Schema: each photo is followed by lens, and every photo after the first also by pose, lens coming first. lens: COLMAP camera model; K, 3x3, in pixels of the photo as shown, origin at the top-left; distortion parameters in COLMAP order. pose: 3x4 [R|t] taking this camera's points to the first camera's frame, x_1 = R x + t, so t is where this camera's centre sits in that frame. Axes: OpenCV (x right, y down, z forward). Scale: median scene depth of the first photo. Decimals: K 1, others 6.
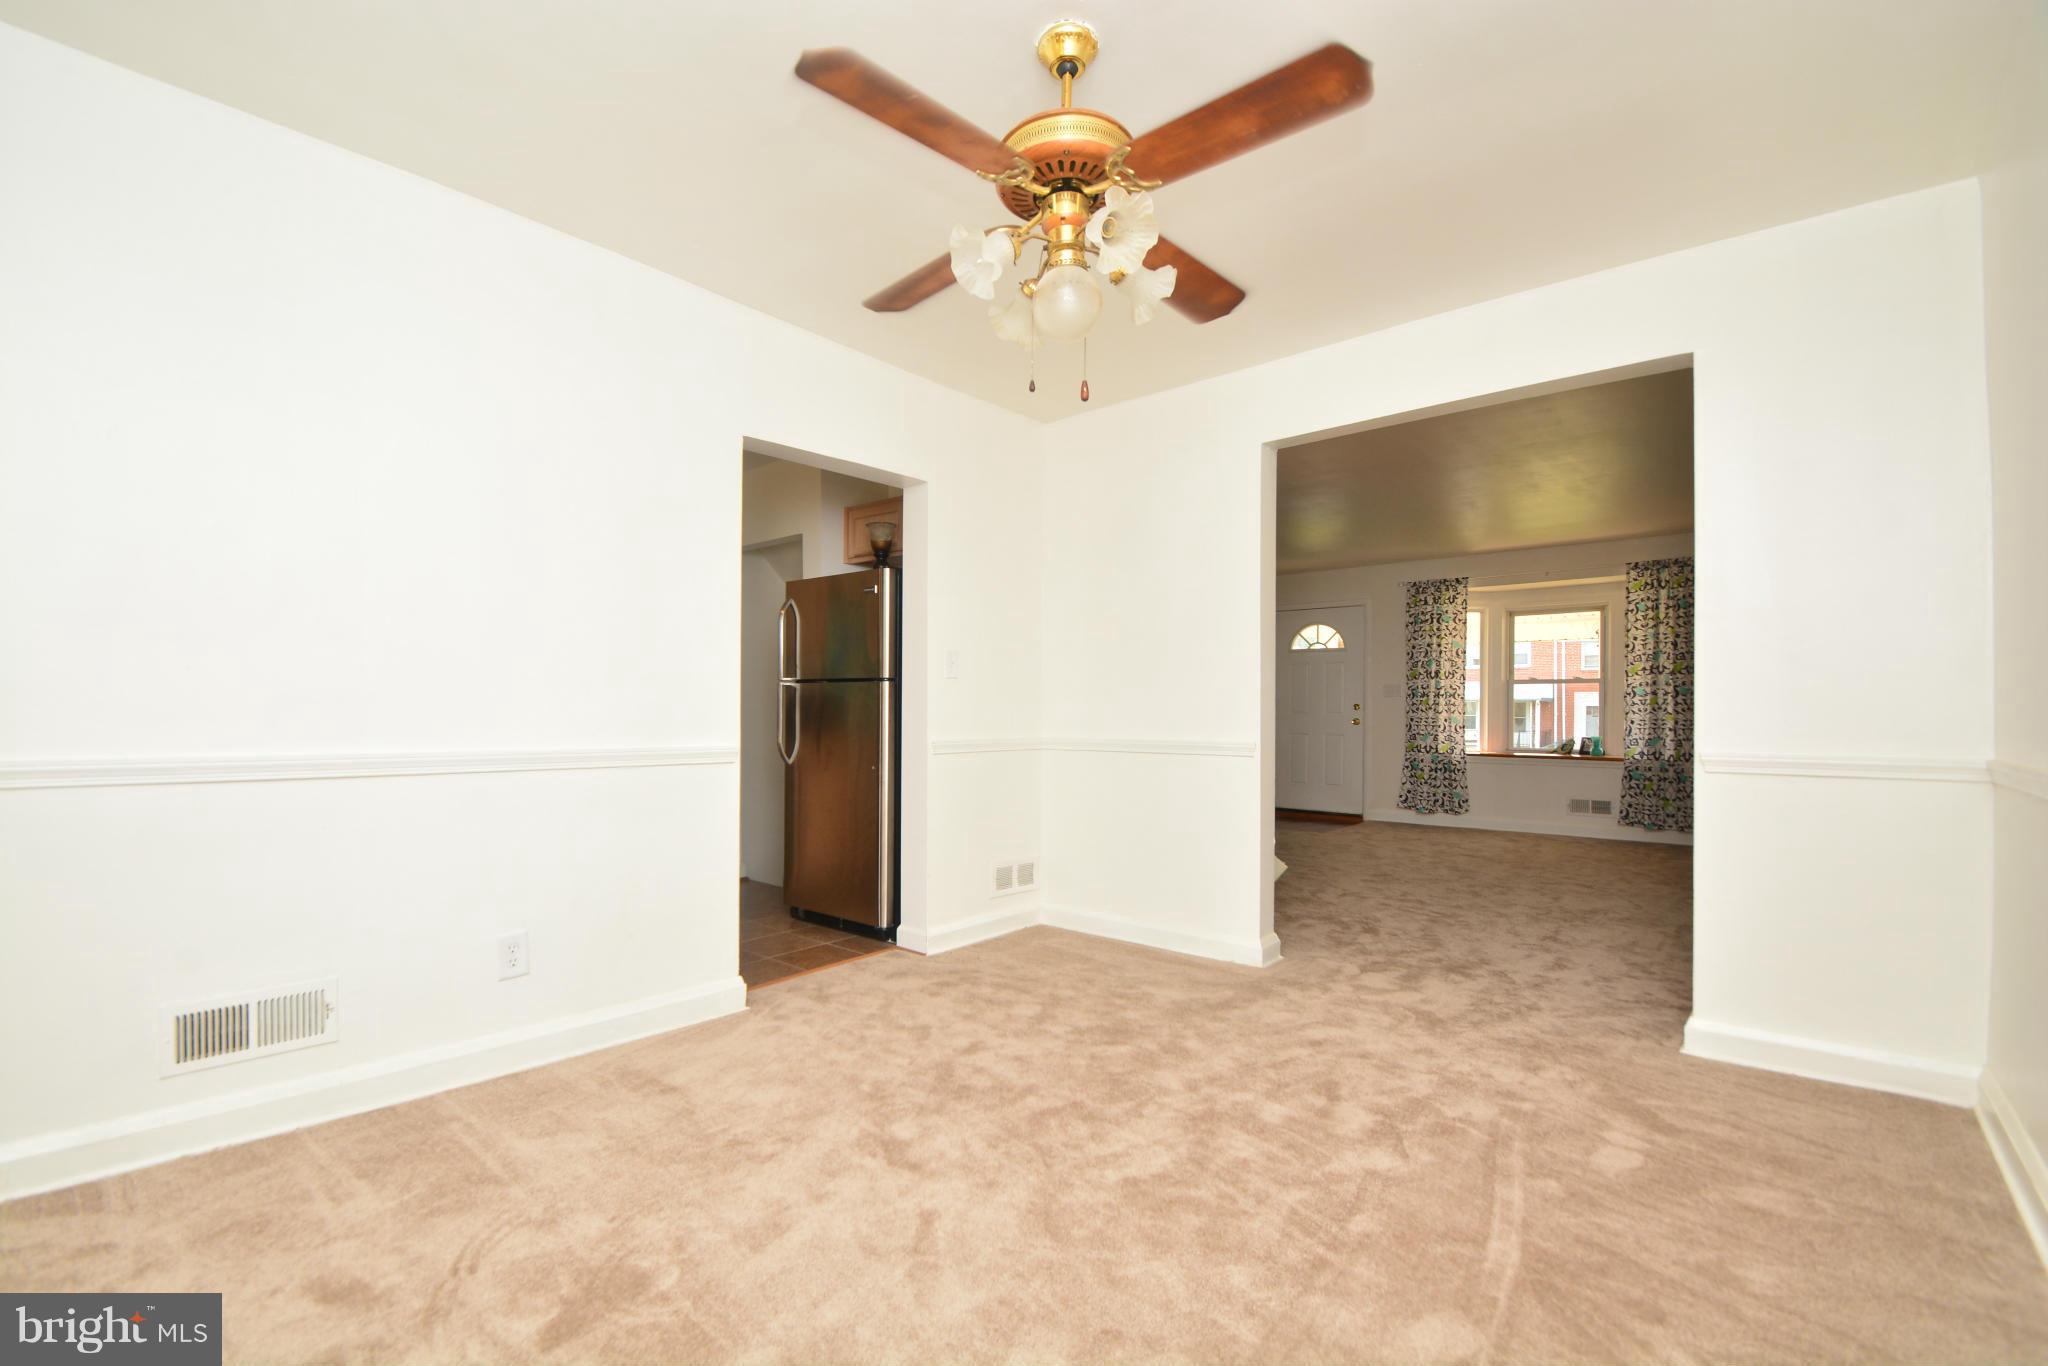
lens RADIAL K [[896.5, 0, 993.7], [0, 896.5, 715.7], [0, 0, 1]] dist [0.011770, -0.014511]
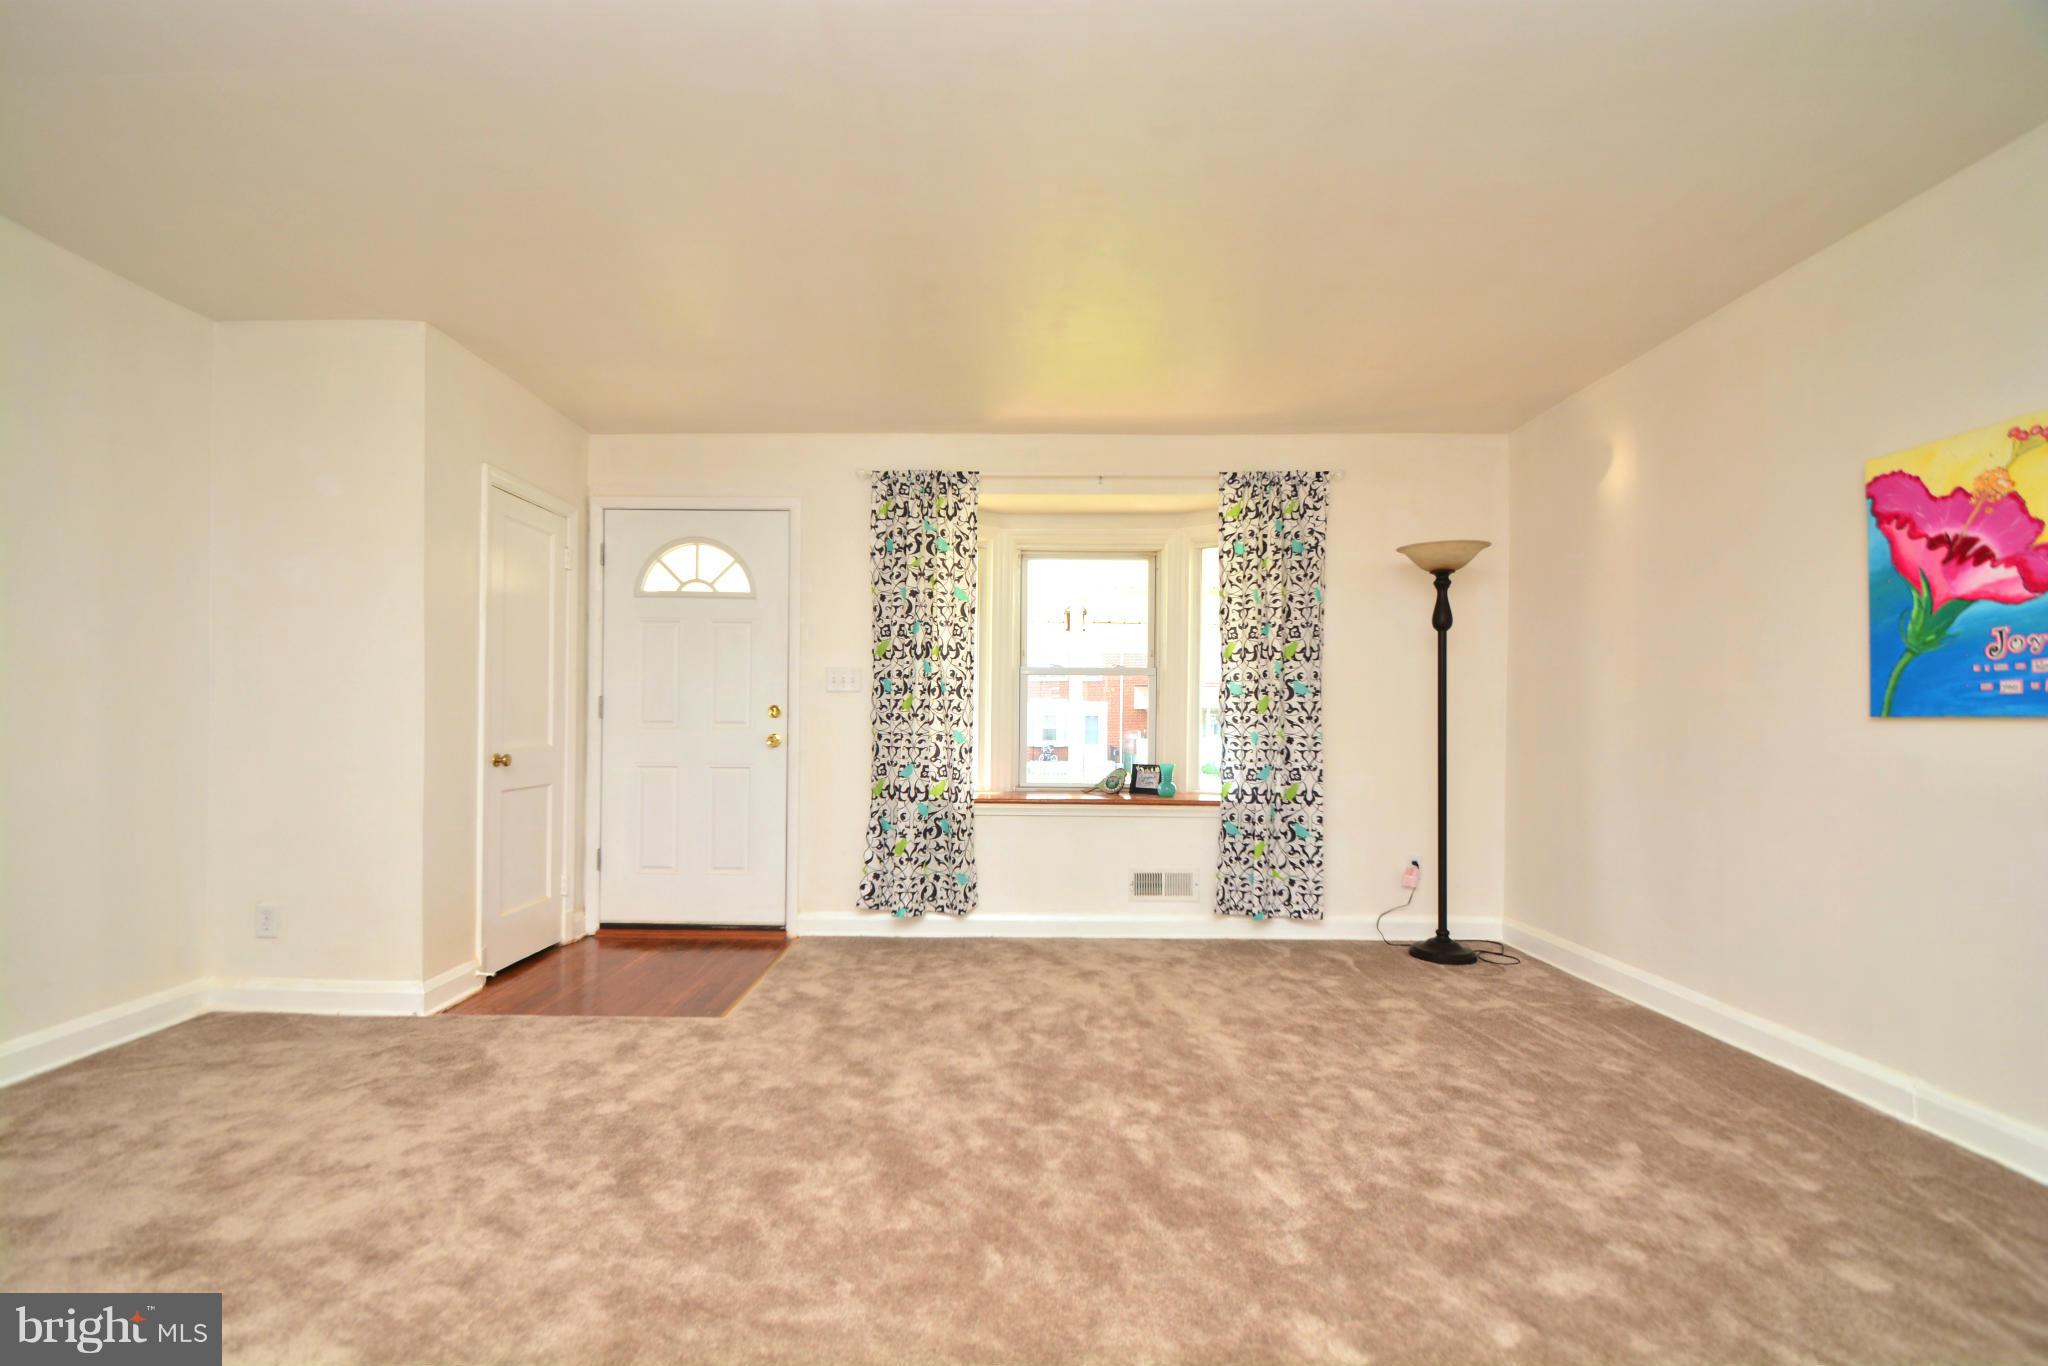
lens RADIAL K [[896.5, 0, 993.7], [0, 896.5, 715.7], [0, 0, 1]] dist [0.011770, -0.014511]
pose [[0.759432, 0.003958, 0.650574, 0.376247], [0.000122, 0.999981, -0.006226, -0.009378], [-0.650586, 0.004808, 0.759417, 1.188834]]
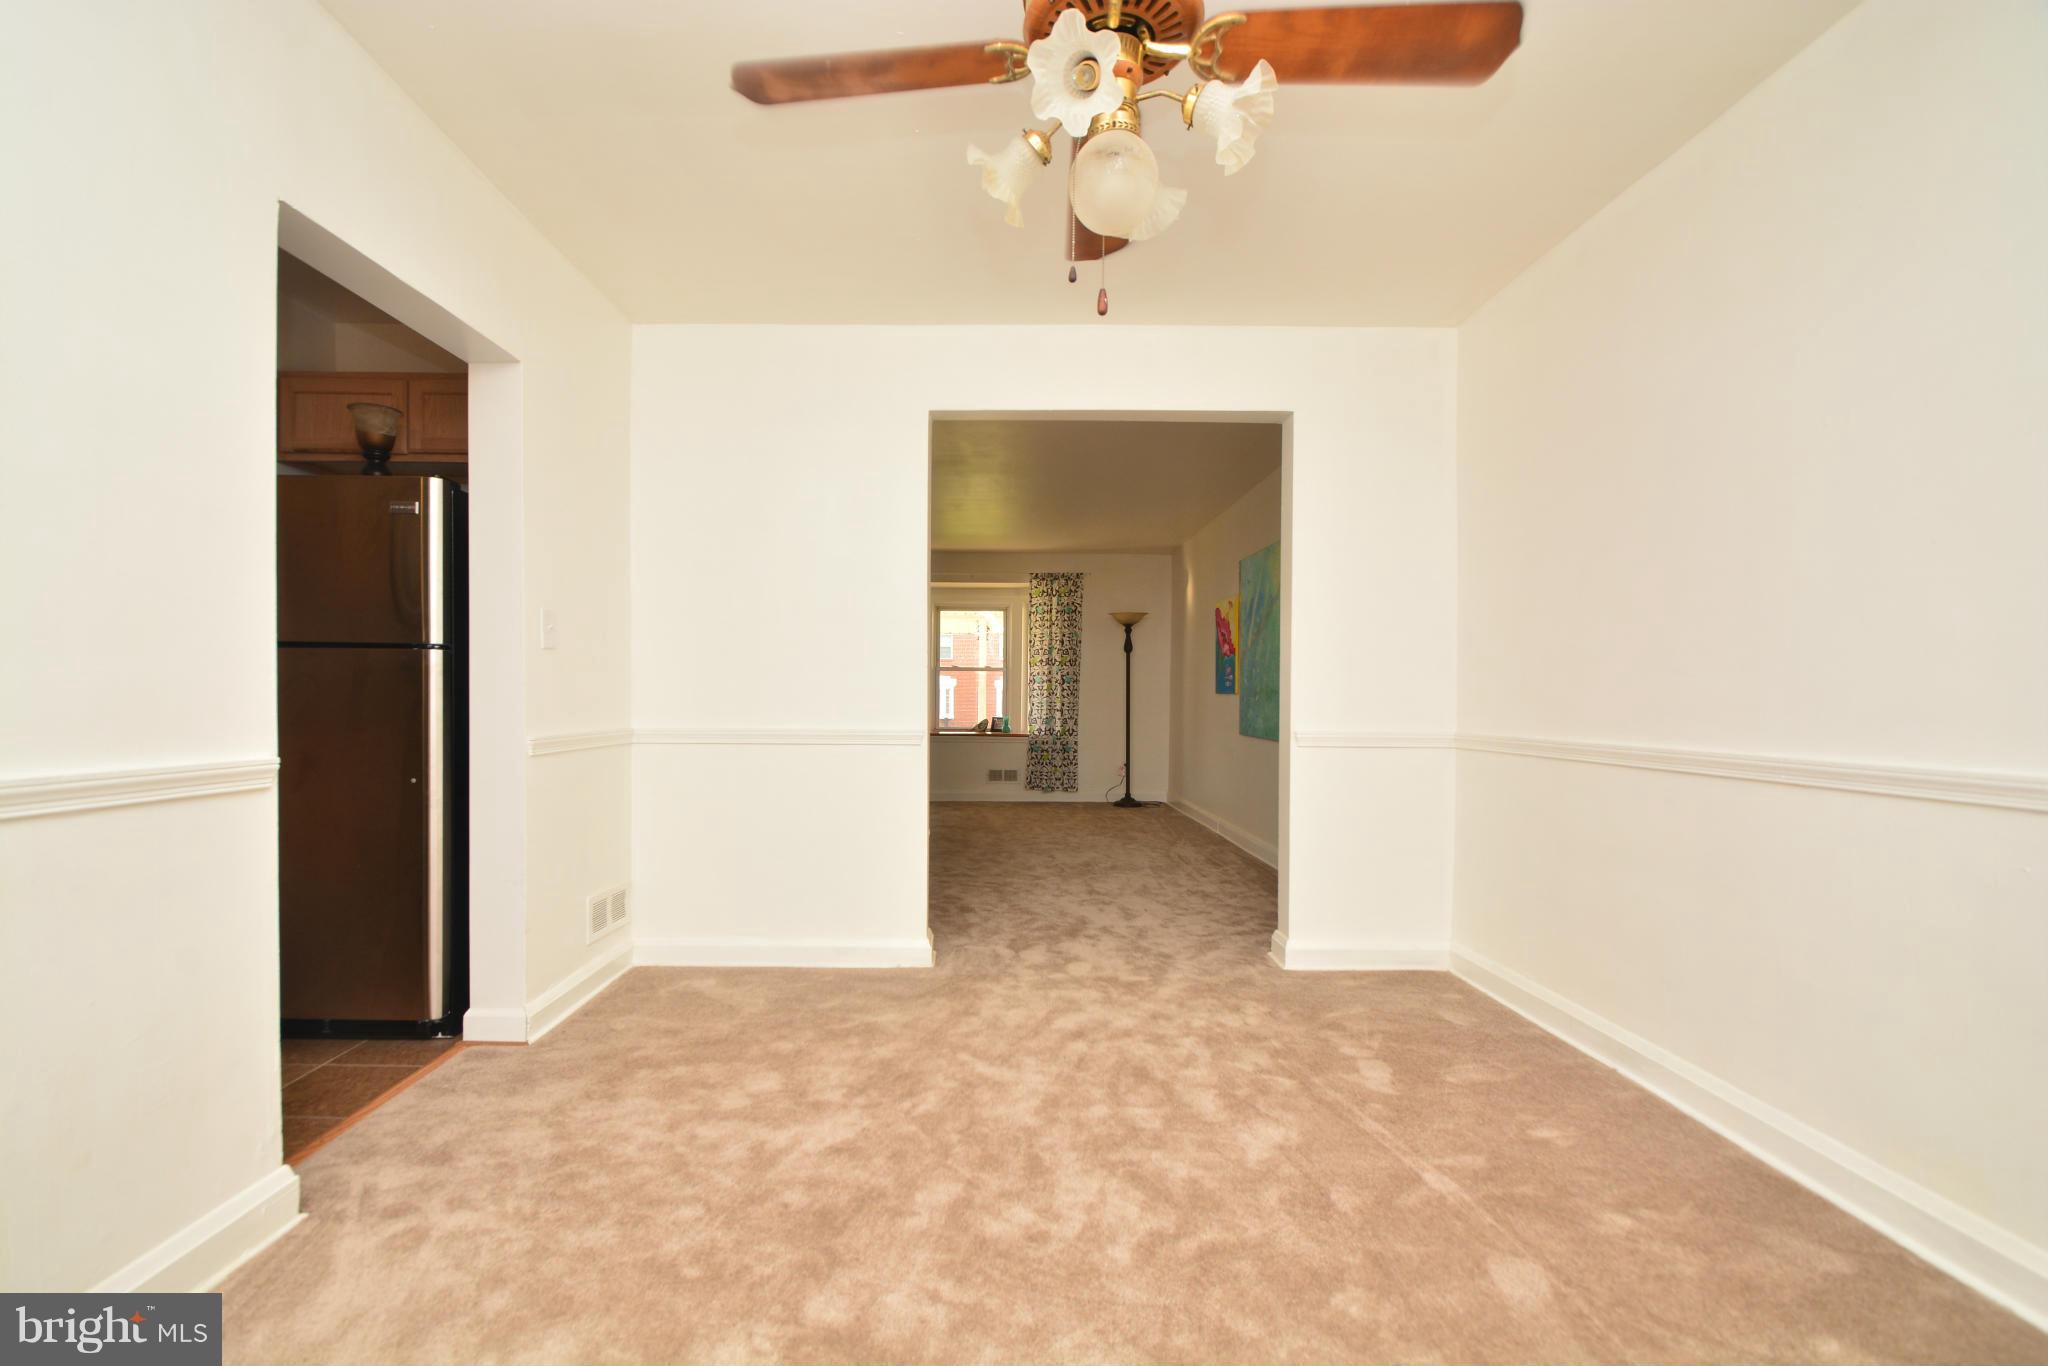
lens RADIAL K [[896.5, 0, 993.7], [0, 896.5, 715.7], [0, 0, 1]] dist [0.011770, -0.014511]
pose [[0.747377, -0.011722, 0.664297, -0.255174], [-0.002515, 0.999787, 0.020471, -0.004065], [-0.664395, -0.016970, 0.747189, 0.229830]]
